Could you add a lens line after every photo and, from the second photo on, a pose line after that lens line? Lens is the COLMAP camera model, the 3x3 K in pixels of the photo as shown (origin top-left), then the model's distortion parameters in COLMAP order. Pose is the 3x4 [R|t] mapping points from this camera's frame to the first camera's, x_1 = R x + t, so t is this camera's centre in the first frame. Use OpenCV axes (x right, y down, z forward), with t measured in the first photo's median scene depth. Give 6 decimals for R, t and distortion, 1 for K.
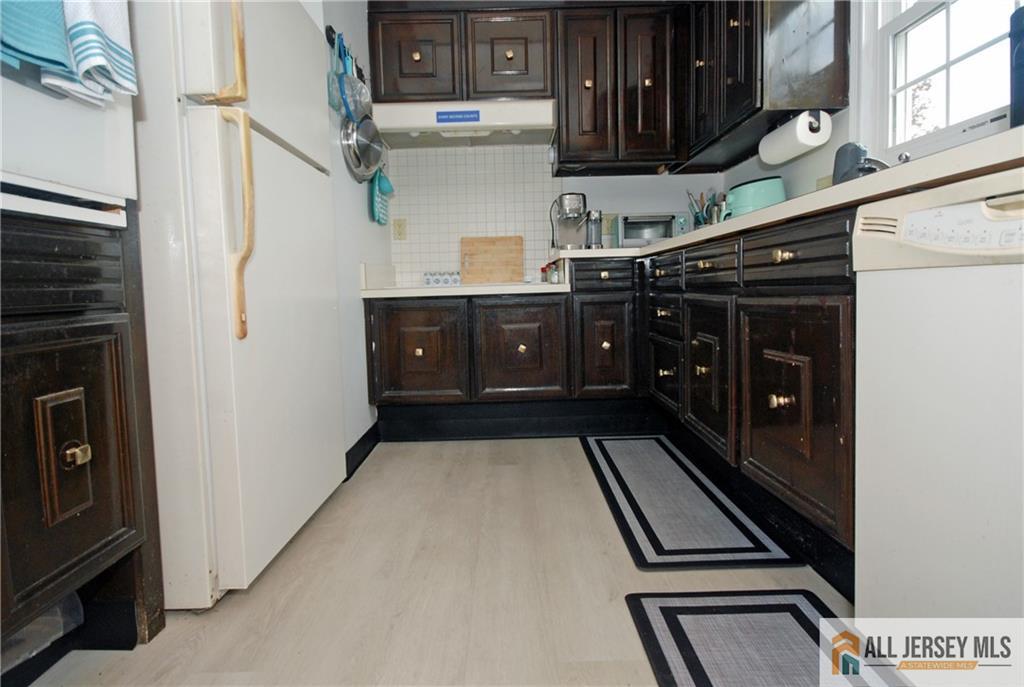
lens RADIAL K [[512.6, 0, 511.5], [0, 512.6, 313.8], [0, 0, 1]] dist [0.018100, -0.011984]
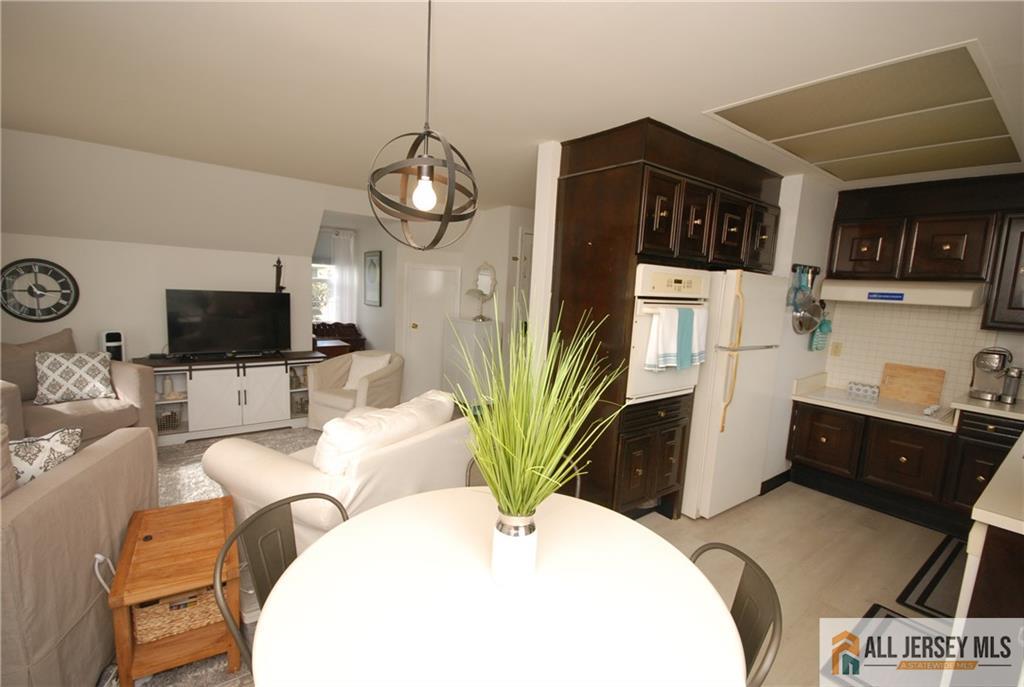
lens RADIAL K [[459.1, 0, 509.3], [0, 459.1, 348.8], [0, 0, 1]] dist [0.014016, -0.013834]
pose [[0.598864, 0.167076, -0.783229, 0.322193], [-0.107426, 0.985916, 0.128174, -0.291622], [0.793613, 0.007380, 0.608378, -0.697649]]
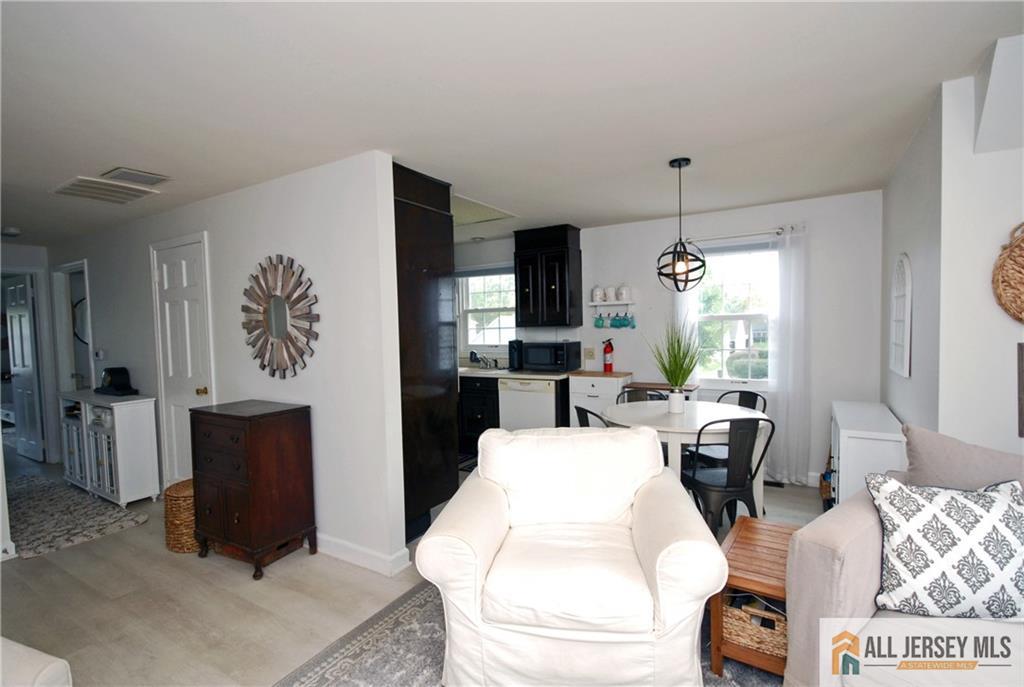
lens RADIAL K [[488.0, 0, 512.0], [0, 488.0, 343.5], [0, 0, 1]] dist [-0.003168, -0.000661]
pose [[0.520198, -0.017045, 0.853875, -1.447999], [0.050279, 0.998678, -0.010695, -0.200731], [-0.852564, 0.048496, 0.520368, -0.734197]]
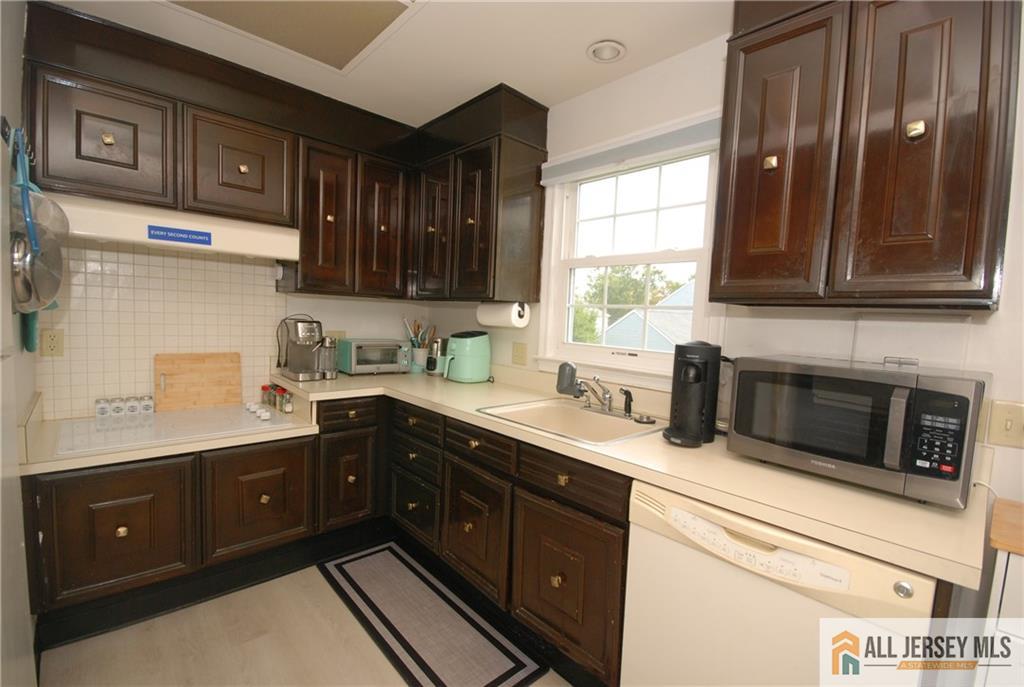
lens RADIAL K [[449.5, 0, 509.0], [0, 449.5, 349.9], [0, 0, 1]] dist [-0.001547, -0.000636]
pose [[0.741706, 0.008273, 0.670674, -0.199481], [-0.032073, 0.999218, 0.023144, -0.235898], [-0.669957, -0.038677, 0.741391, 0.096549]]
